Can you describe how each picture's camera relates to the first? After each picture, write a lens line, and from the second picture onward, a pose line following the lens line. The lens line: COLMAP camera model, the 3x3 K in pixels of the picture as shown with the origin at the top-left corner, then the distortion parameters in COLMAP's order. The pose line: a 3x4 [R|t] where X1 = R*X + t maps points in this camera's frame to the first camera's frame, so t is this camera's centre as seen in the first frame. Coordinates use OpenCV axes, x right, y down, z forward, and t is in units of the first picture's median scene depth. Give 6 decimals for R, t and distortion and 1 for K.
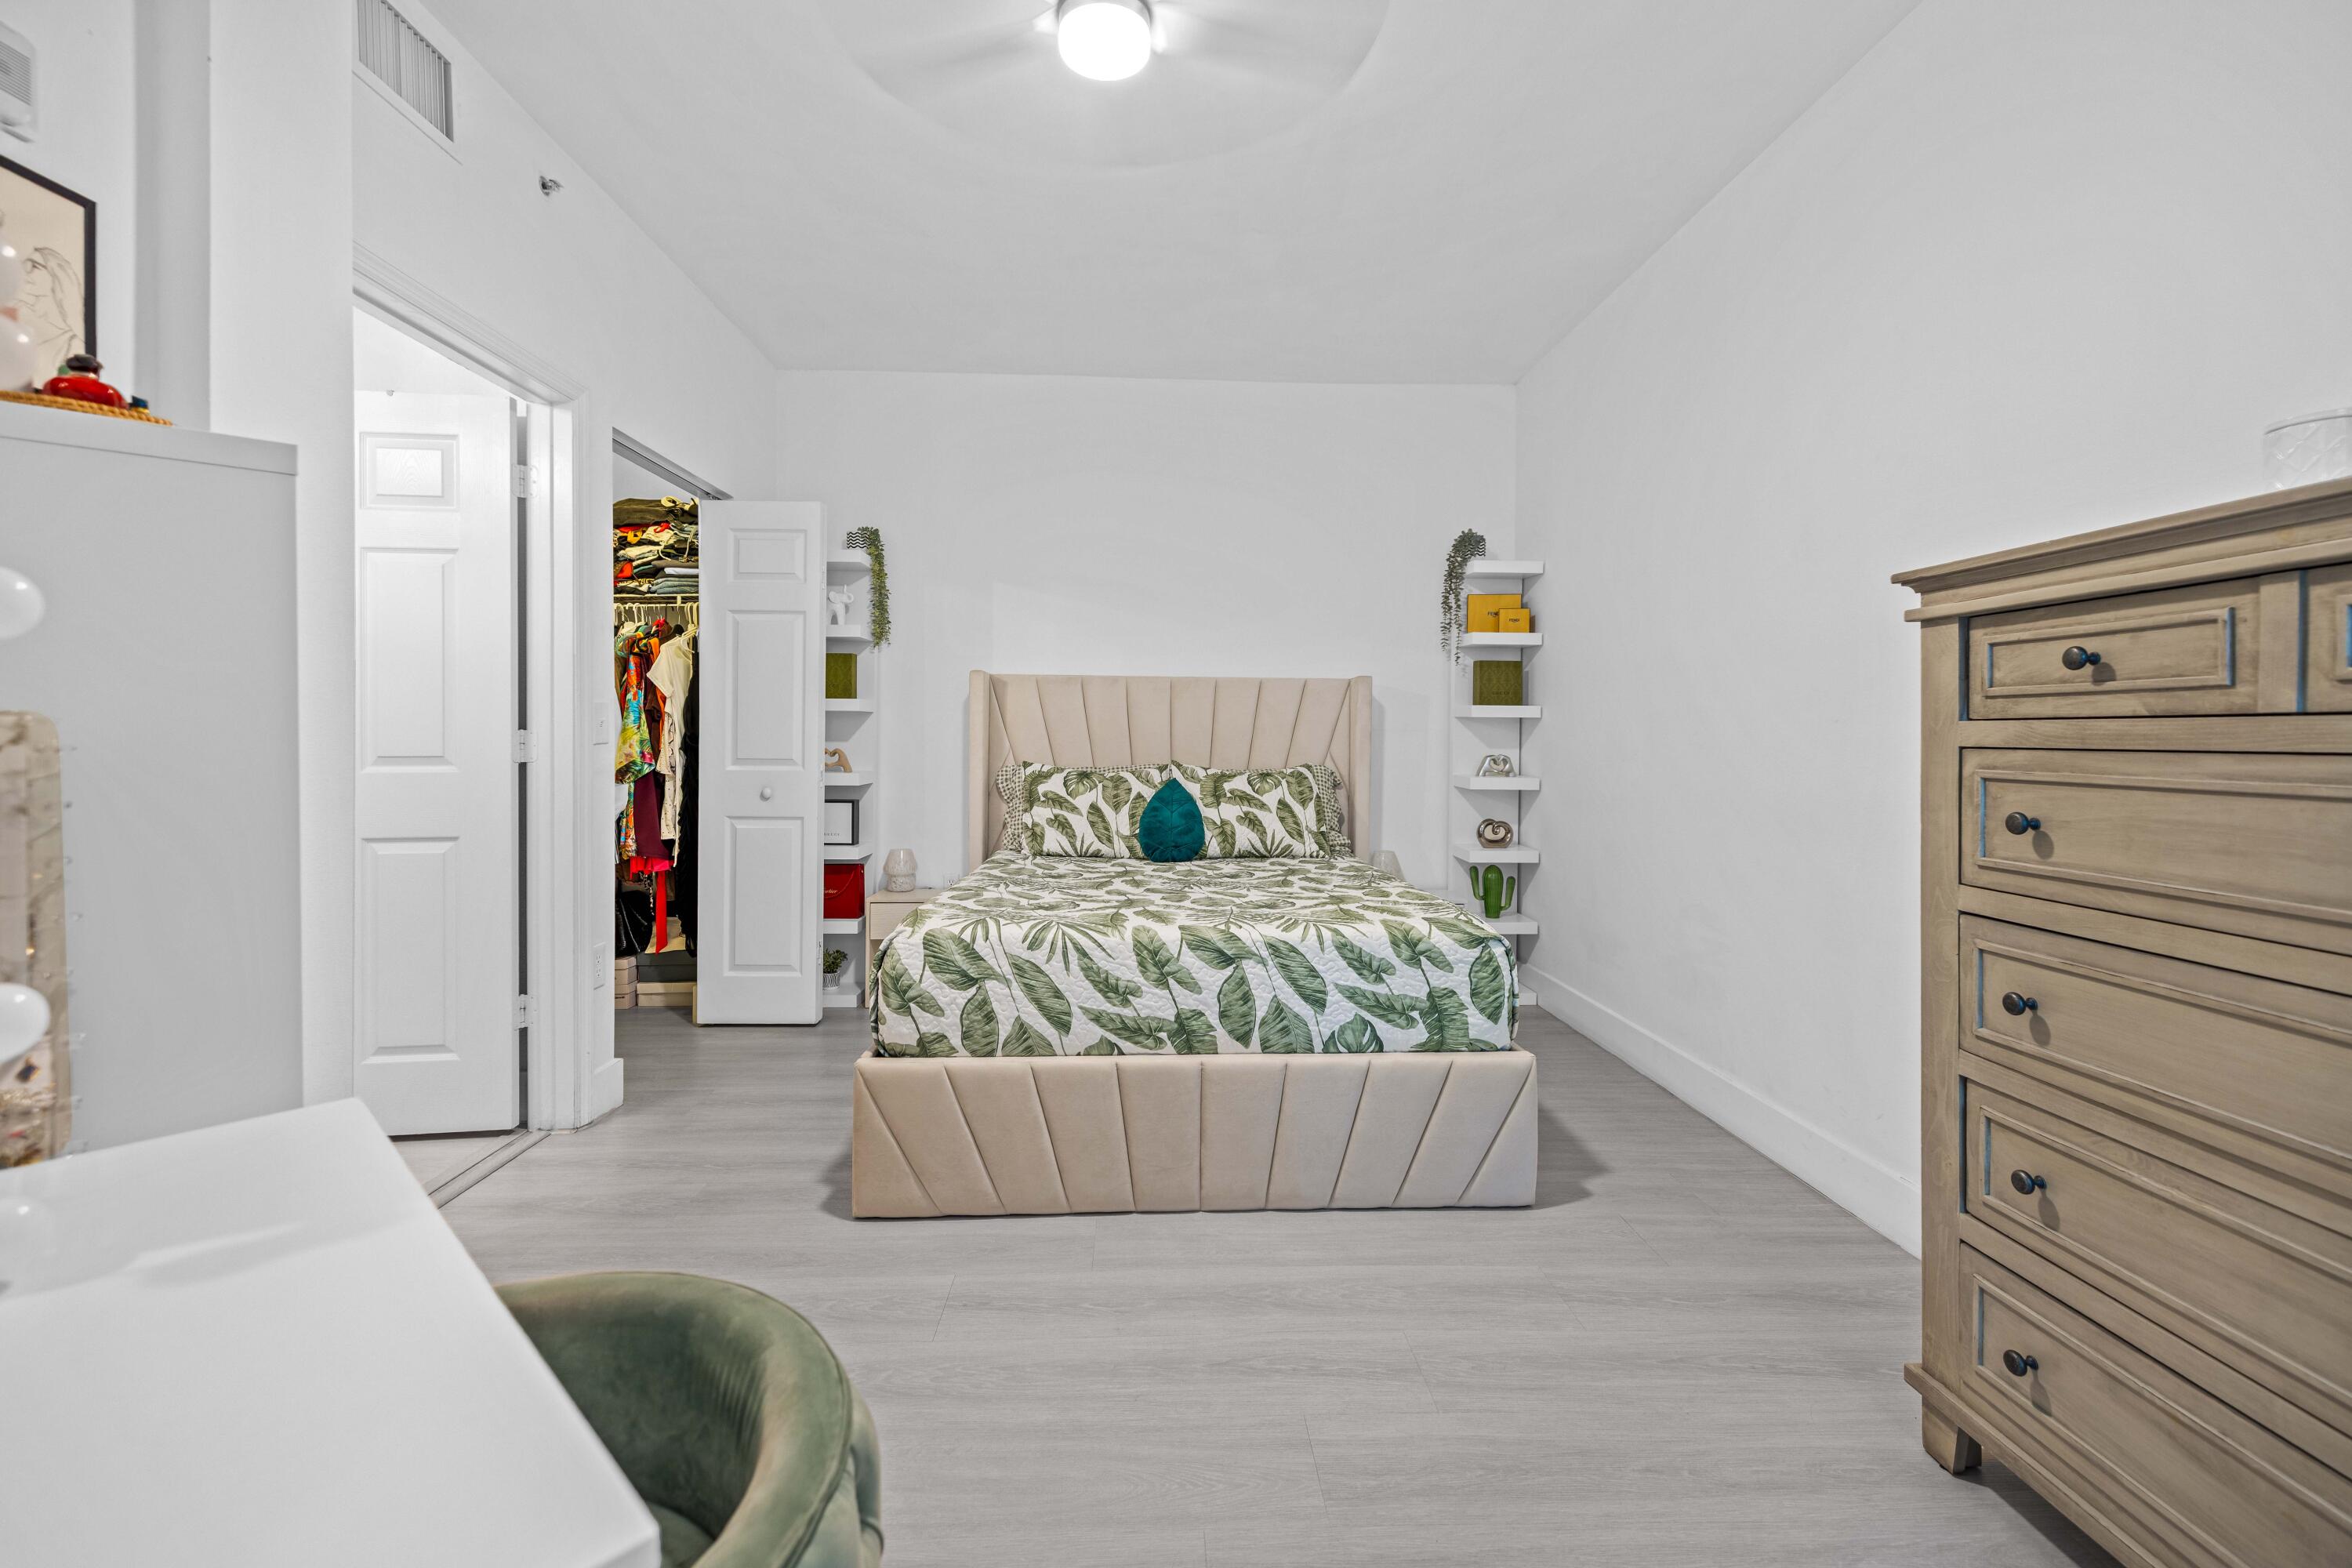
lens RADIAL K [[1006.3, 0, 1185.2], [0, 1006.3, 743.7], [0, 0, 1]] dist [-0.004538, 0.000207]
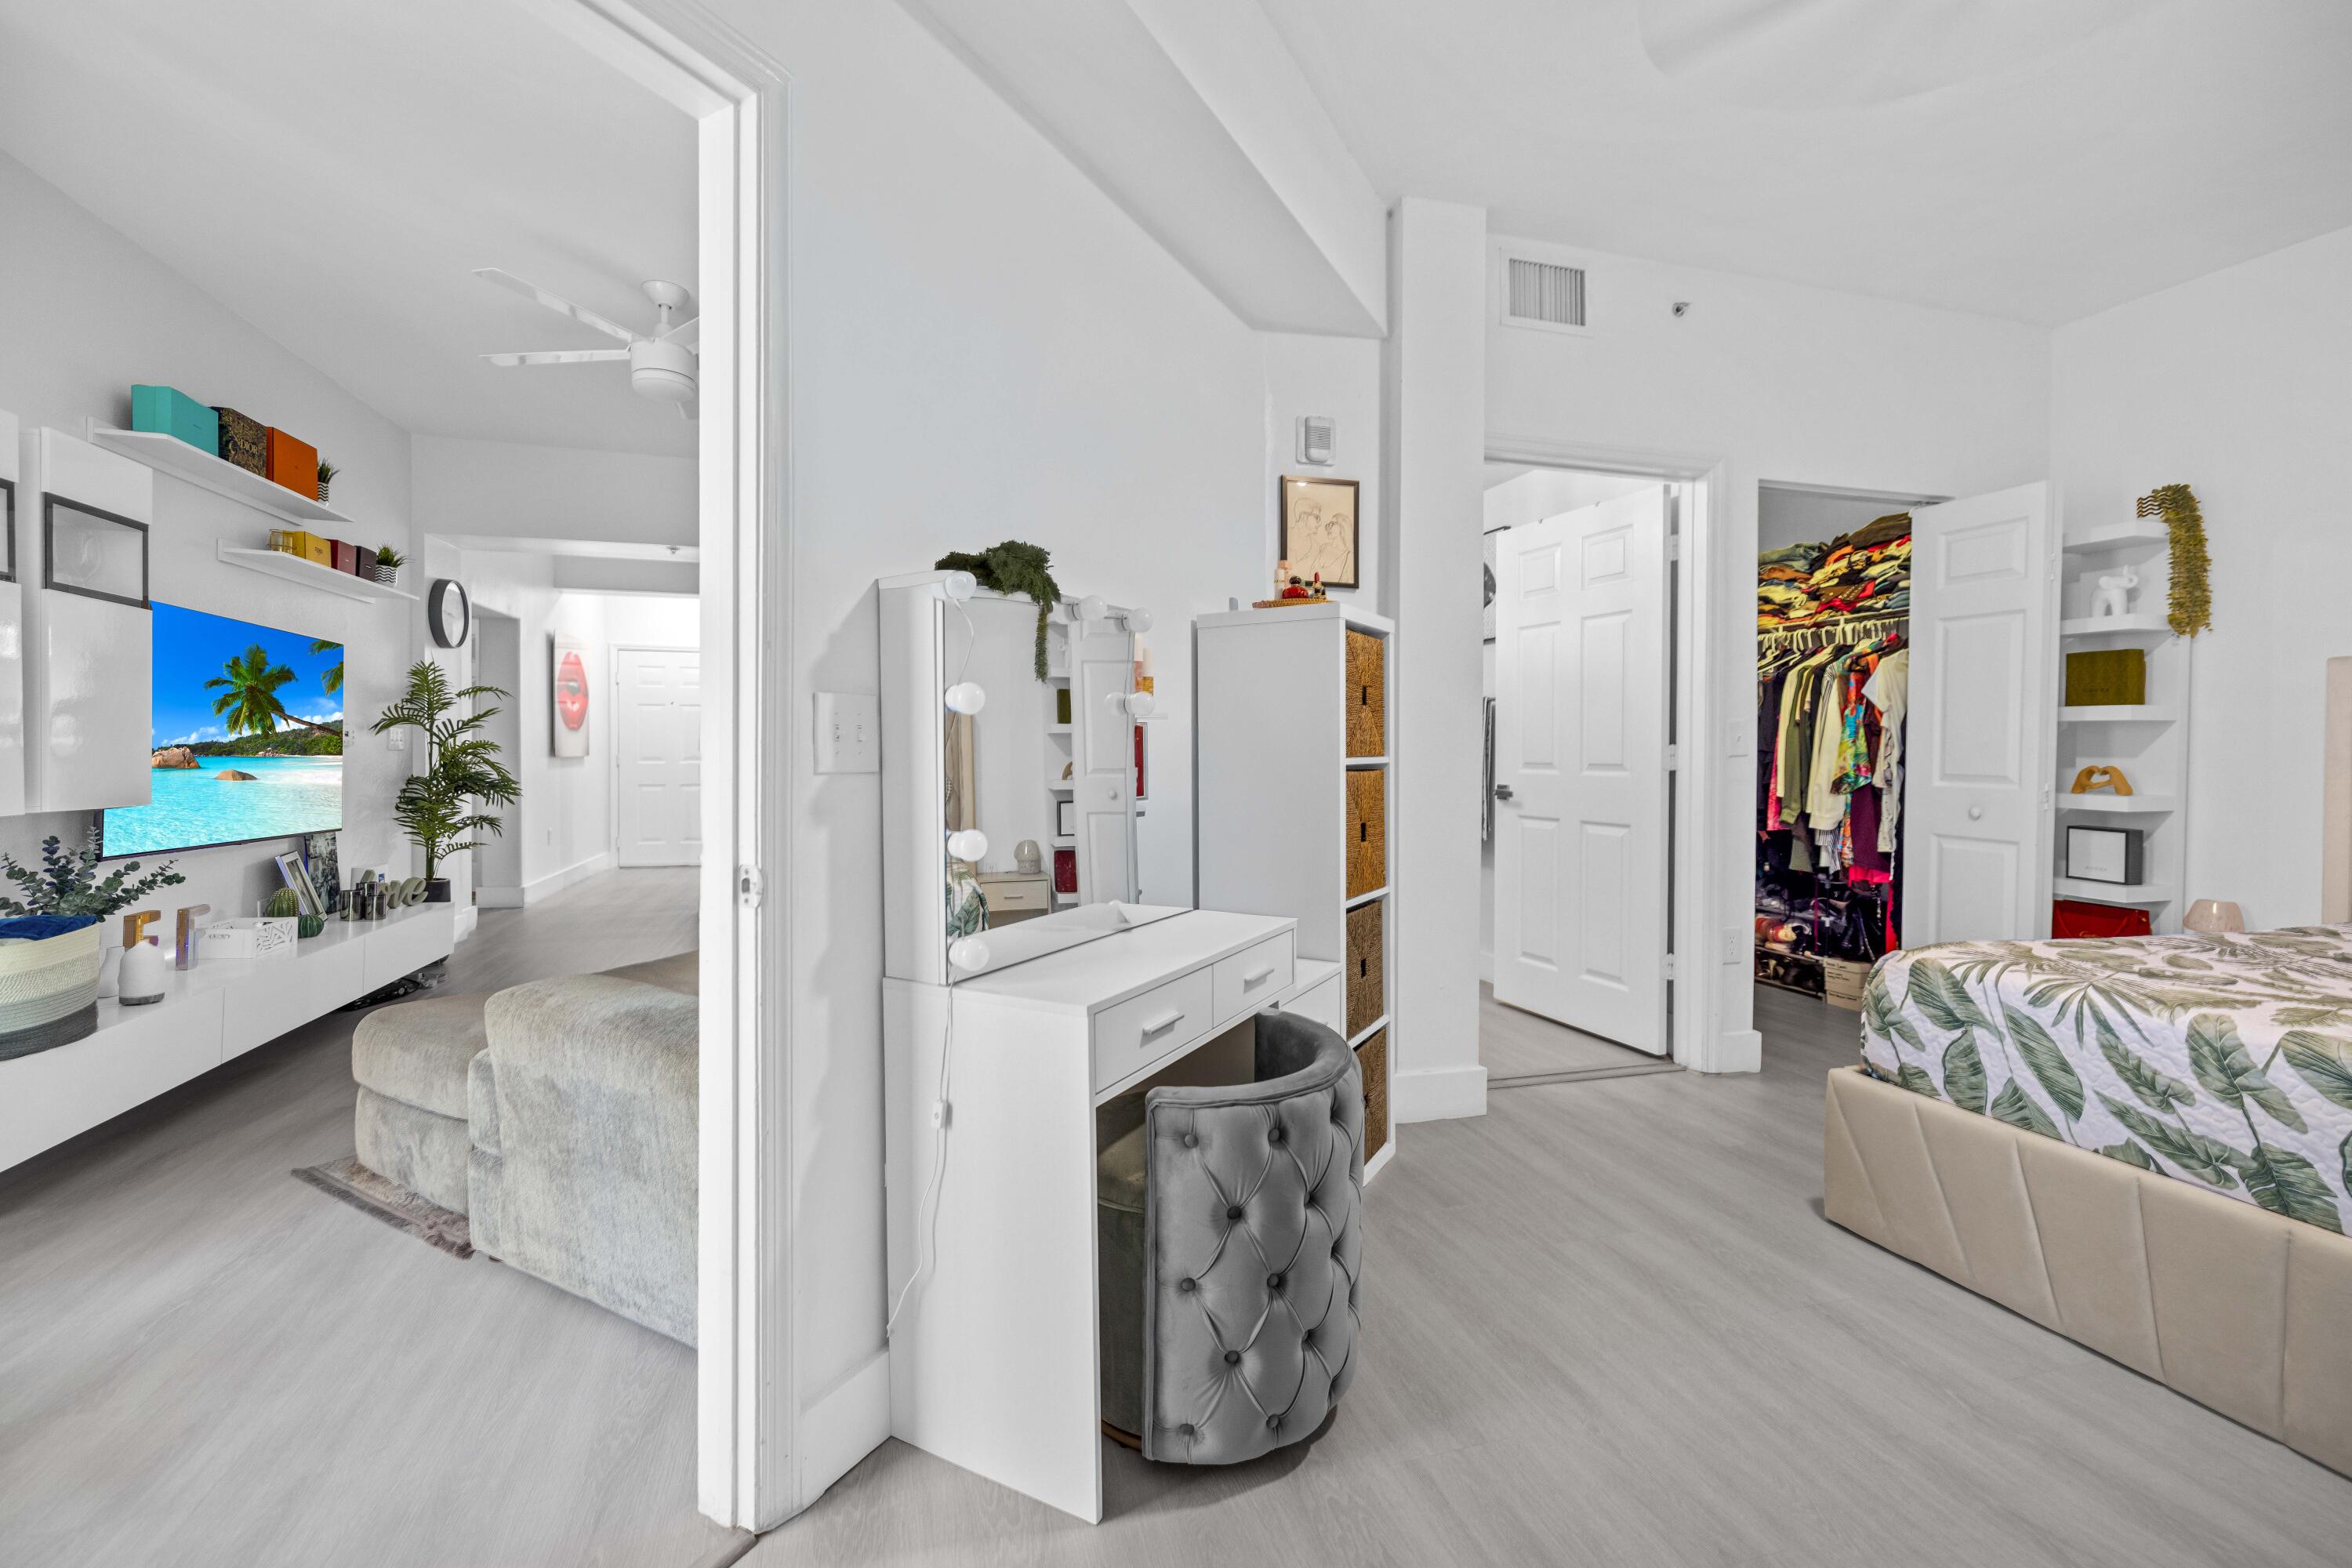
lens RADIAL K [[1006.3, 0, 1171.8], [0, 1006.3, 768.3], [0, 0, 1]] dist [-0.004538, 0.000207]
pose [[0.241436, 0.021175, -0.970186, 0.477194], [-0.009602, 0.999765, 0.019432, -0.002914], [0.970369, 0.004625, 0.241583, 0.095446]]
